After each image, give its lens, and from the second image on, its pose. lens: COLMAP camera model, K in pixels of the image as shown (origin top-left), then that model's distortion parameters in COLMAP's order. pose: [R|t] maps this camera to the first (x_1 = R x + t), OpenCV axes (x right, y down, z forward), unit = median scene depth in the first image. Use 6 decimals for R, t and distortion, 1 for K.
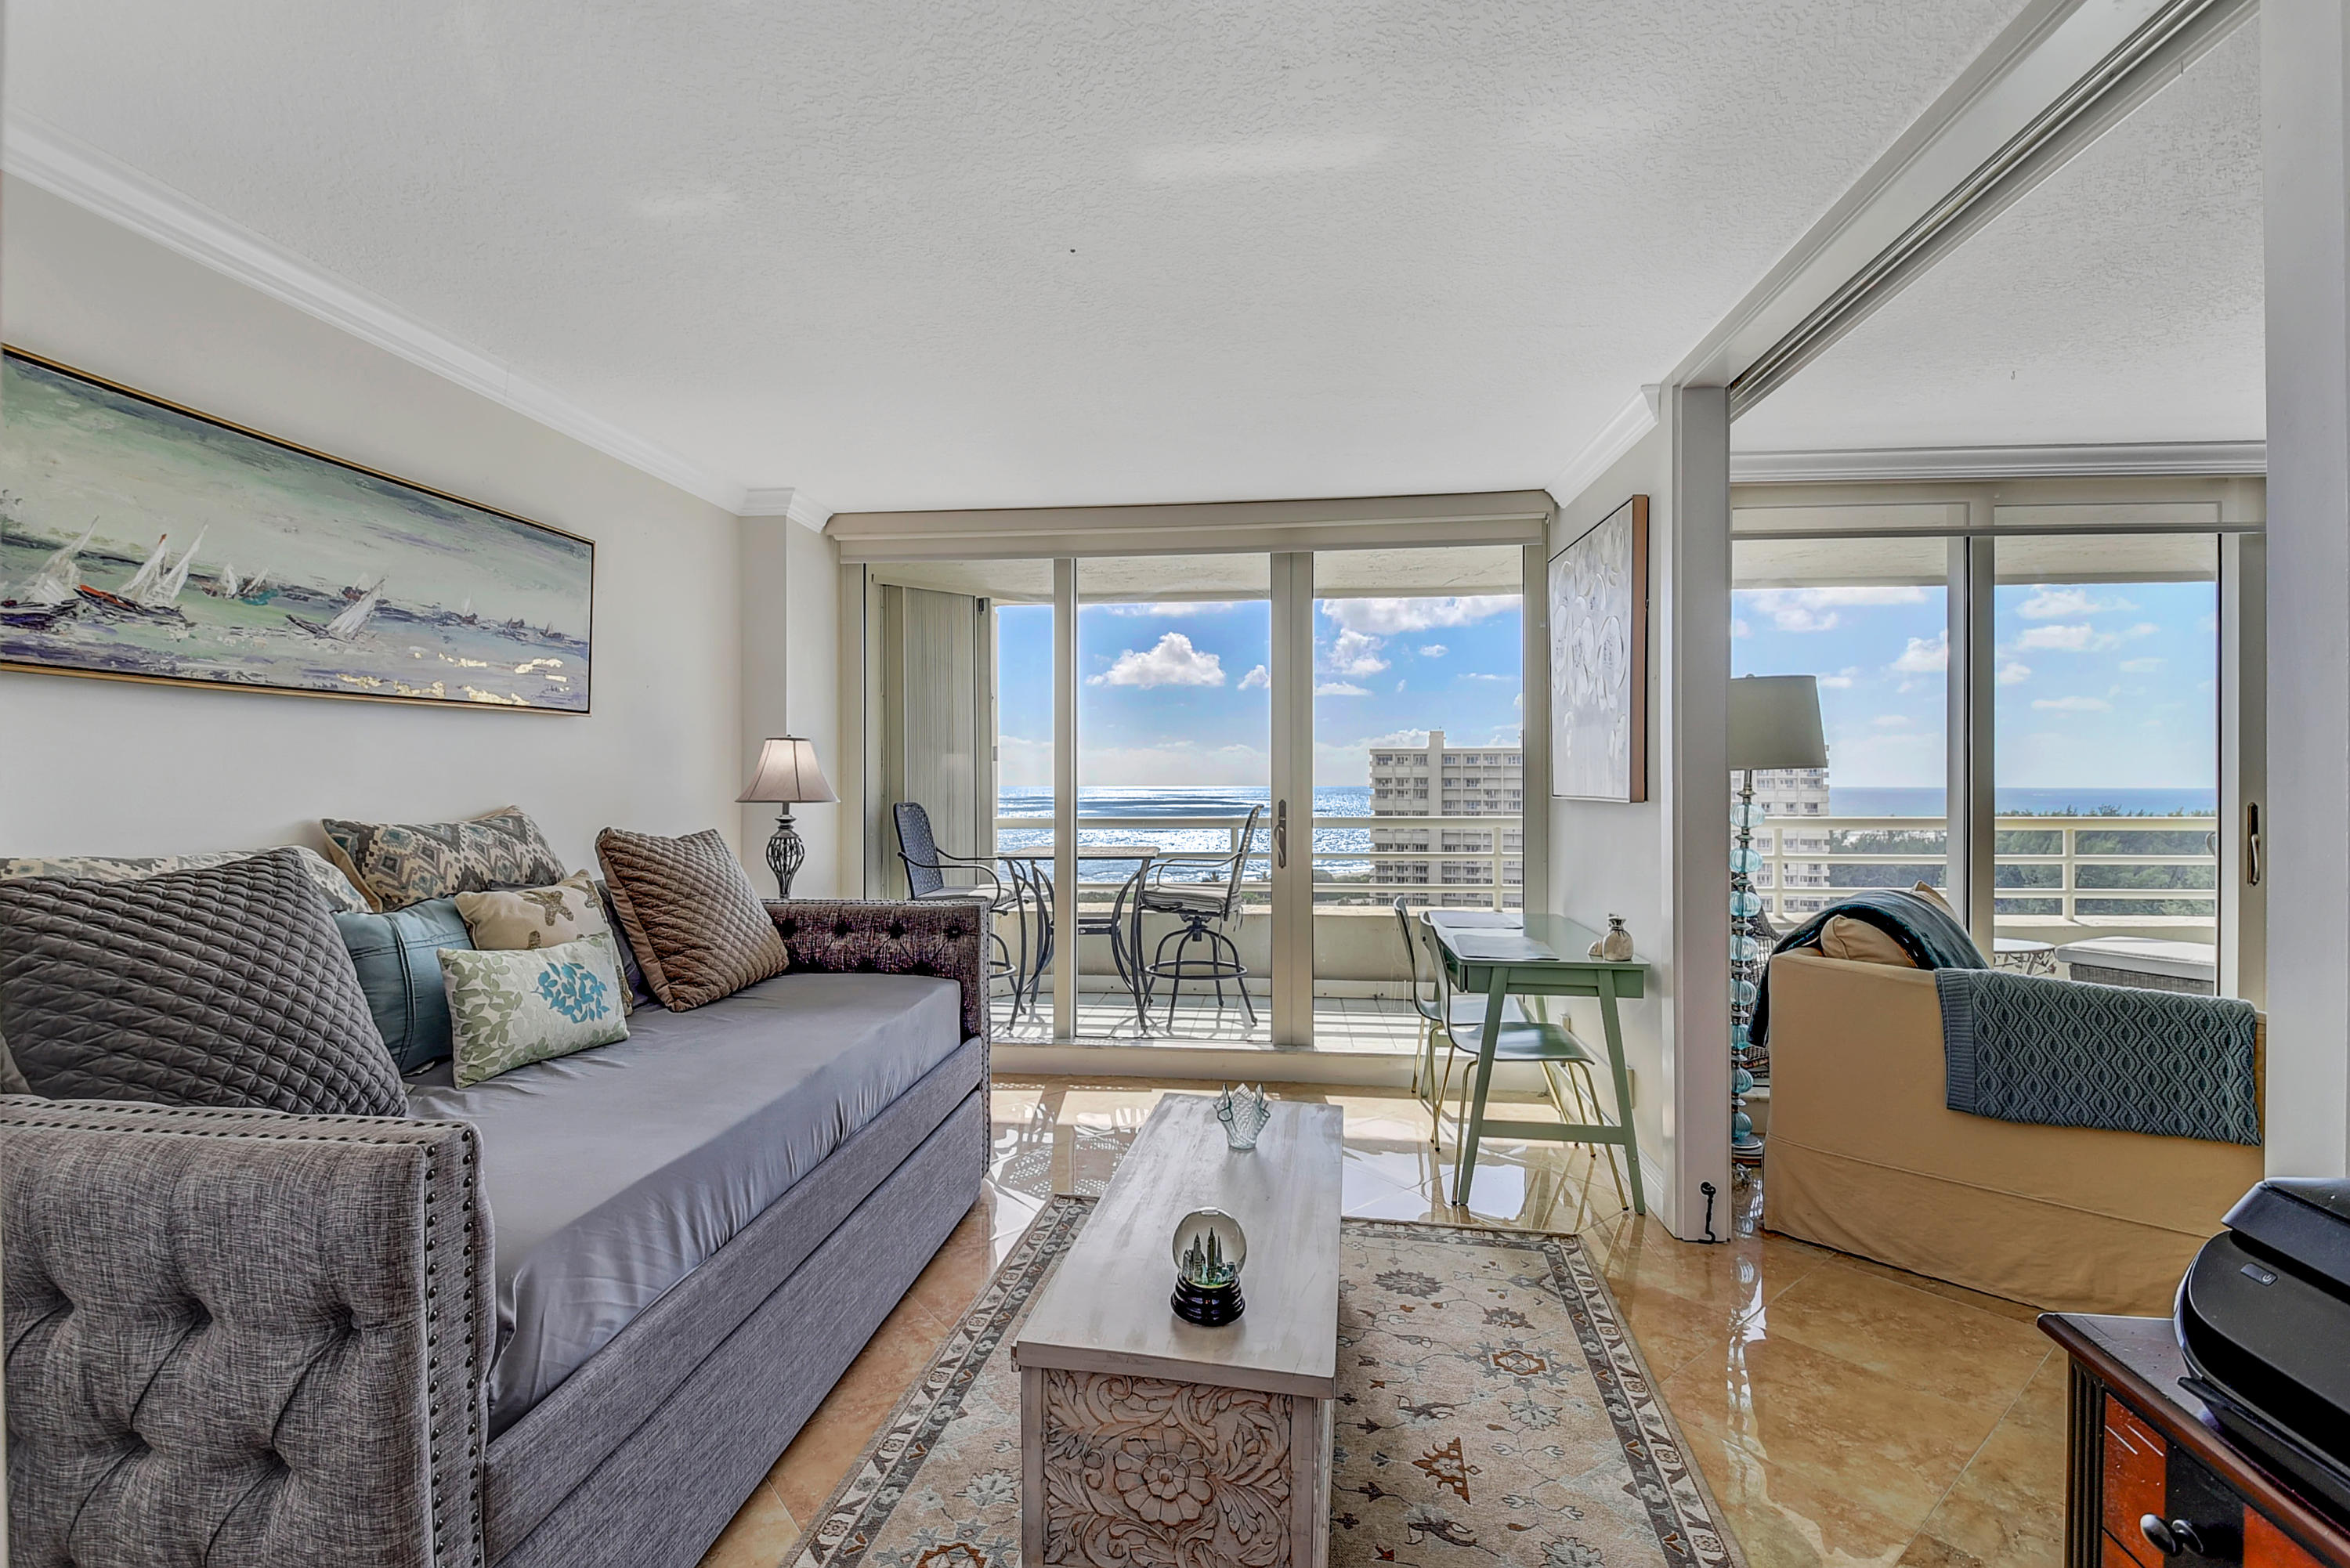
lens RADIAL K [[1048.6, 0, 1171.8], [0, 1048.6, 770.0], [0, 0, 1]] dist [0.038531, -0.031561]
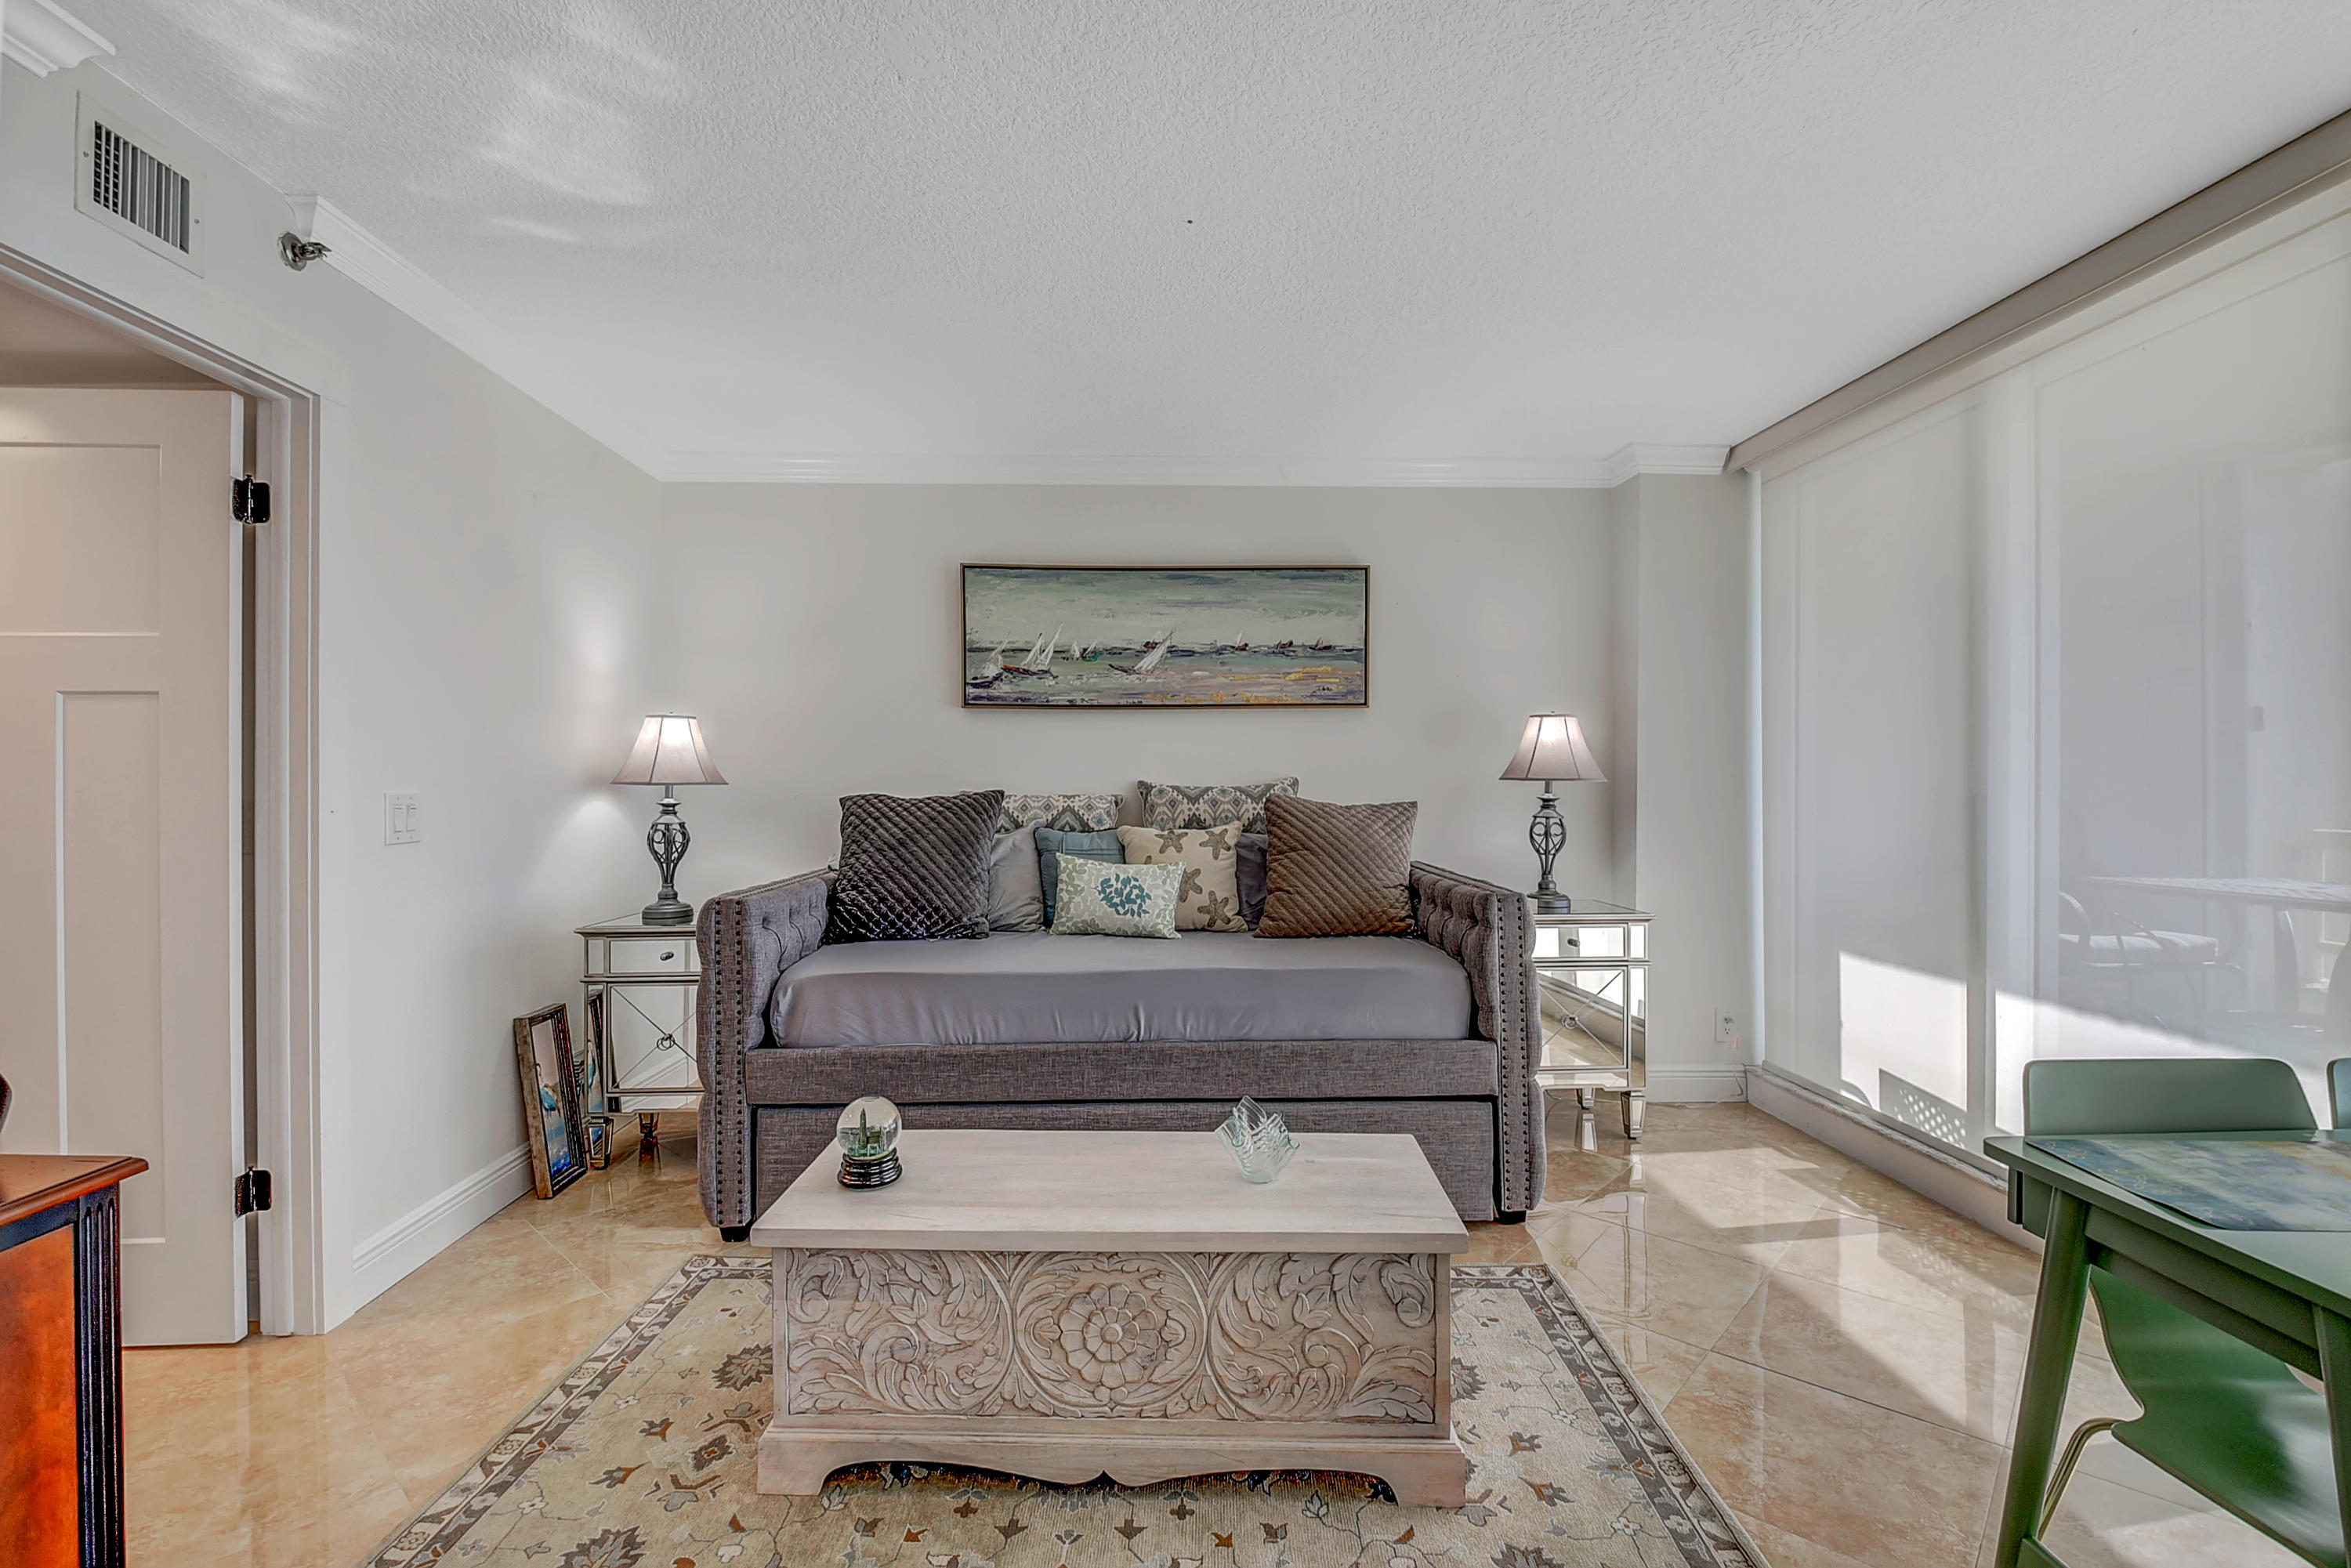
lens RADIAL K [[1049.1, 0, 1172.3], [0, 1049.1, 770.0], [0, 0, 1]] dist [0.038531, -0.031561]
pose [[0.141852, -0.007188, -0.989862, 0.927977], [0.005282, 0.999965, -0.006504, 0.042924], [0.989874, -0.004306, 0.141885, 0.865981]]
